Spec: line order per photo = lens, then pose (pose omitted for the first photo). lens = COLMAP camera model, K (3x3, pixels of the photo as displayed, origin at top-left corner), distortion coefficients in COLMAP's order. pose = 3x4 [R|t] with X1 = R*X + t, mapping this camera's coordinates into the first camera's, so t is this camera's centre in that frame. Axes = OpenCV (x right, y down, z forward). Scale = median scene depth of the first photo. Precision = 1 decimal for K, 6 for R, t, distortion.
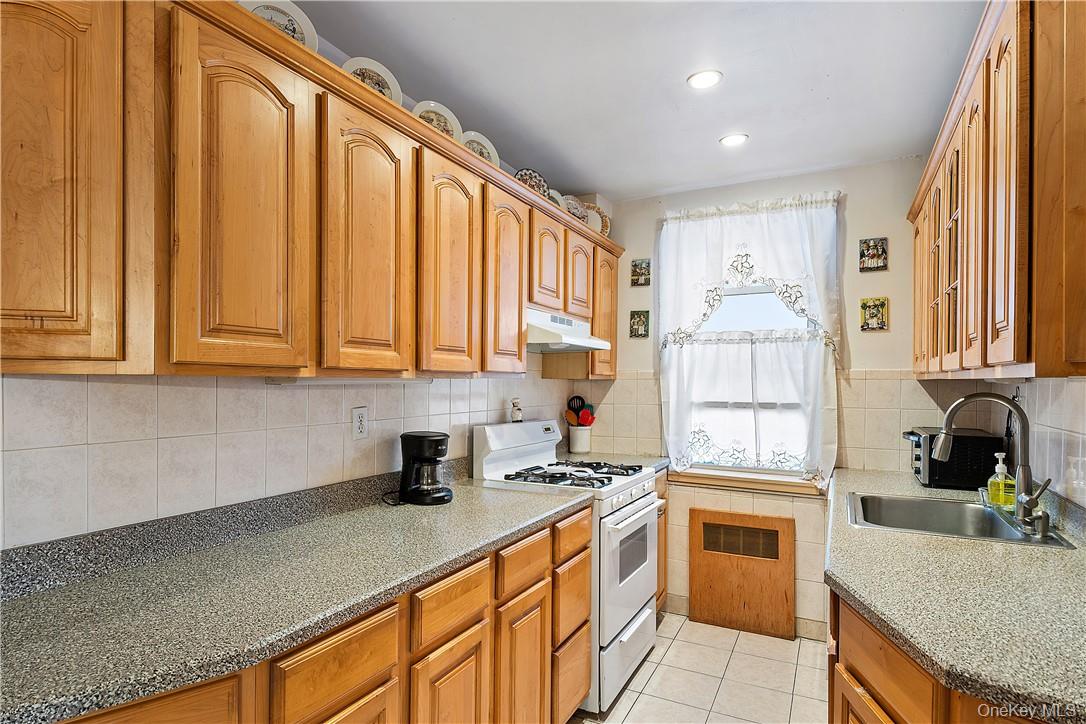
lens RADIAL K [[586.4, 0, 541.3], [0, 586.4, 383.7], [0, 0, 1]] dist [0.045161, -0.031692]
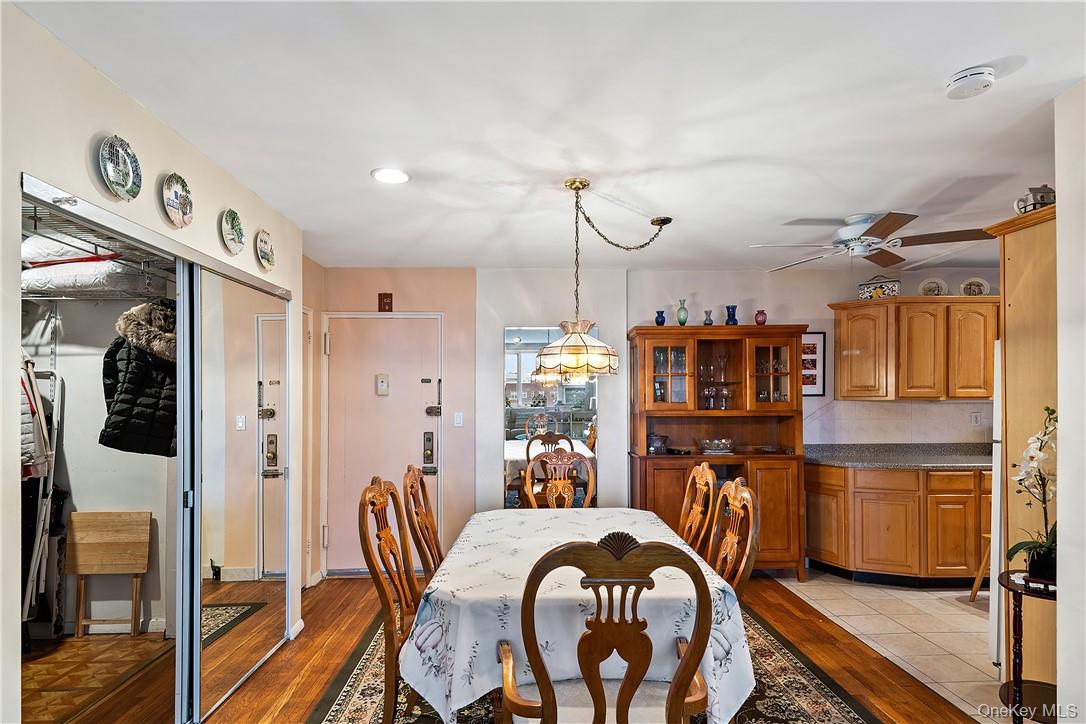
lens RADIAL K [[562.2, 0, 527.3], [0, 562.2, 395.0], [0, 0, 1]] dist [0.045940, -0.036895]
pose [[0.461073, -0.013171, -0.887265, 0.647263], [0.000533, 0.999894, -0.014566, 0.002262], [0.887362, 0.006243, 0.461031, -1.193616]]
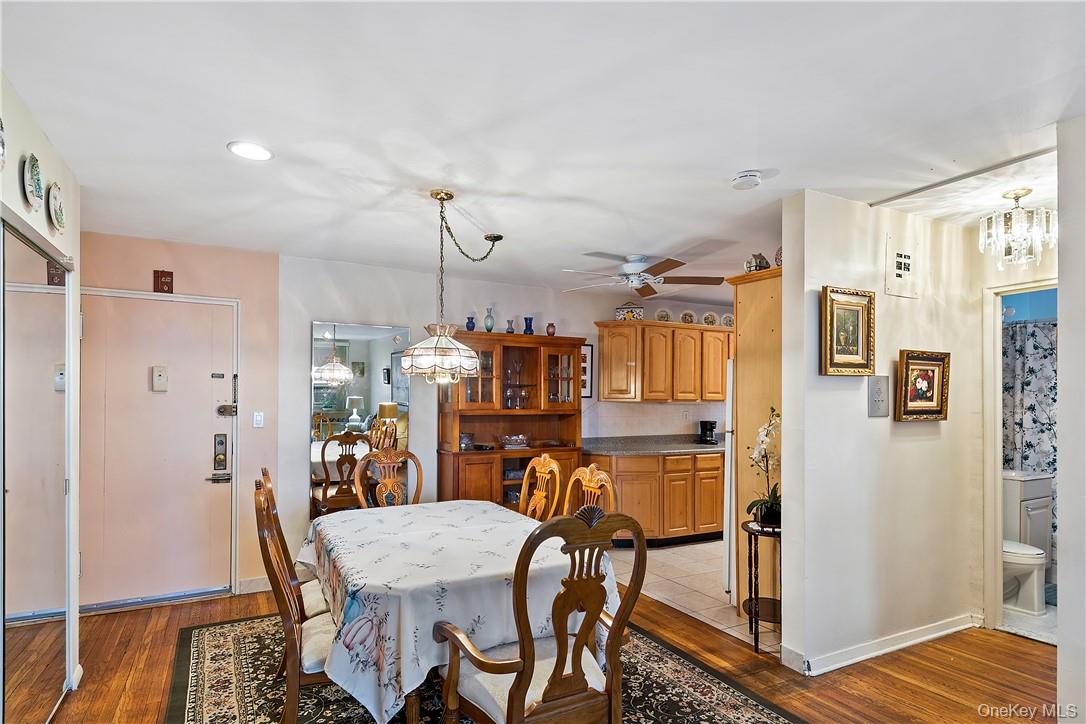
lens RADIAL K [[569.1, 0, 528.2], [0, 569.1, 396.7], [0, 0, 1]] dist [0.036473, -0.035714]
pose [[0.814019, -0.002394, -0.580833, 0.559869], [-0.006022, 0.999903, -0.012560, 0.004468], [0.580807, 0.013722, 0.813926, -1.418837]]
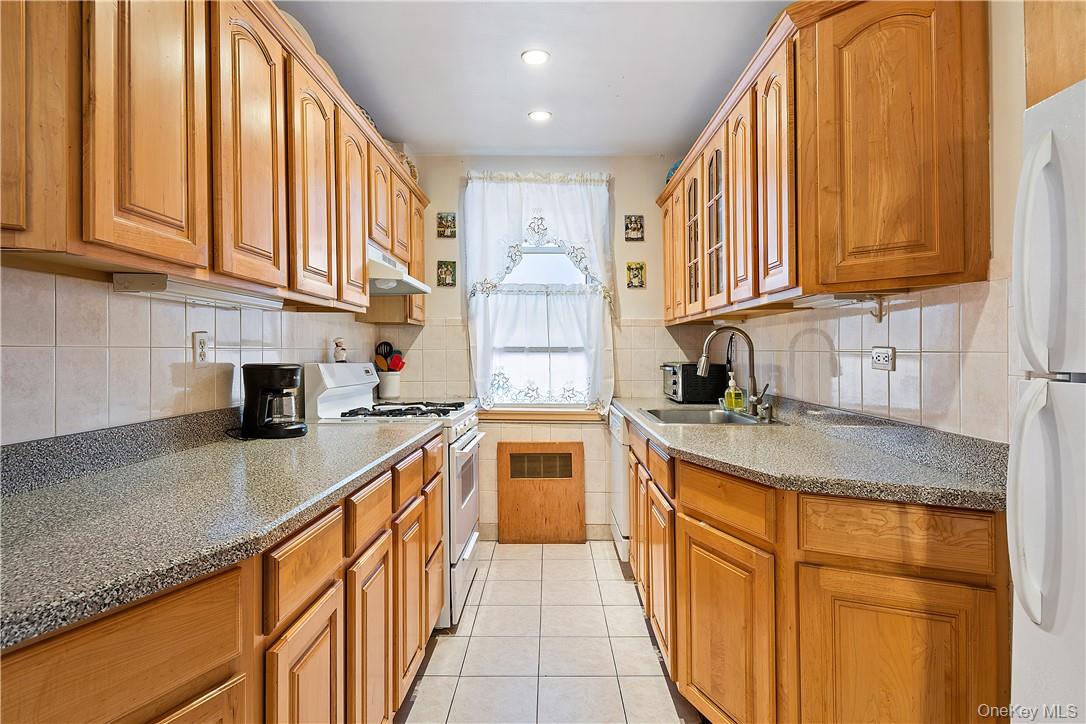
lens RADIAL K [[583.1, 0, 556.2], [0, 583.1, 341.9], [0, 0, 1]] dist [0.040692, -0.032508]
pose [[0.885360, 0.005209, 0.464876, -0.168747], [0.006380, 0.999707, -0.023355, 0.053922], [-0.464862, 0.023643, 0.885068, -0.021085]]
